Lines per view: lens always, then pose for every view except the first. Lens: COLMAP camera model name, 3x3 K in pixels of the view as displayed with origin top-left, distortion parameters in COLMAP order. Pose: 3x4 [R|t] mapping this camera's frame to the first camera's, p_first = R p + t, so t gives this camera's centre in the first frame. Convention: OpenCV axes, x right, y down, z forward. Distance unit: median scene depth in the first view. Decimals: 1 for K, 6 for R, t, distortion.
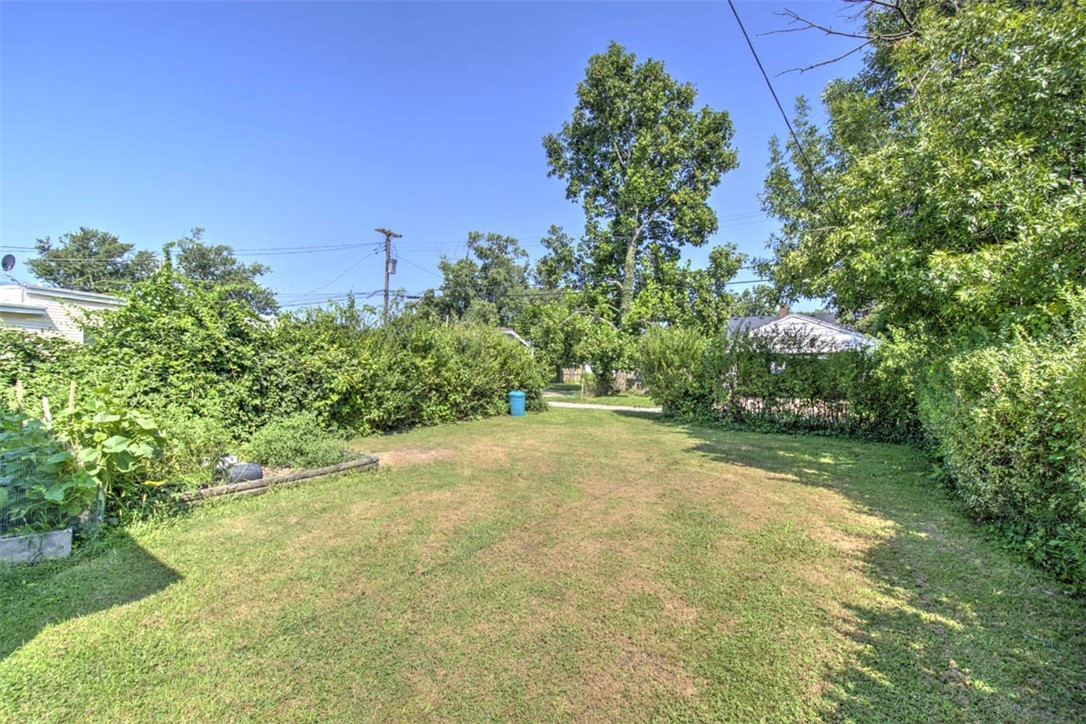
lens RADIAL K [[466.5, 0, 541.7], [0, 466.5, 375.2], [0, 0, 1]] dist [0.001638, -0.000082]
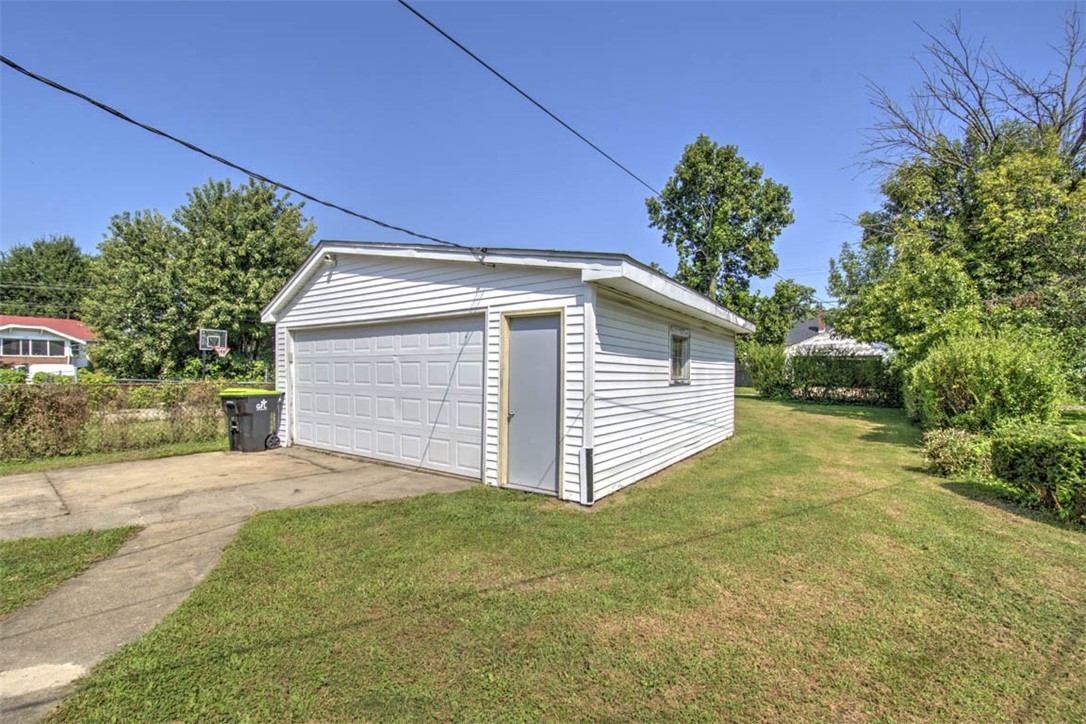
lens RADIAL K [[466.5, 0, 541.7], [0, 466.5, 375.2], [0, 0, 1]] dist [0.001638, -0.000082]
pose [[0.998822, -0.009417, -0.047606, -0.272451], [0.010024, 0.999871, 0.012539, -0.013890], [0.047482, -0.013001, 0.998787, -0.440220]]
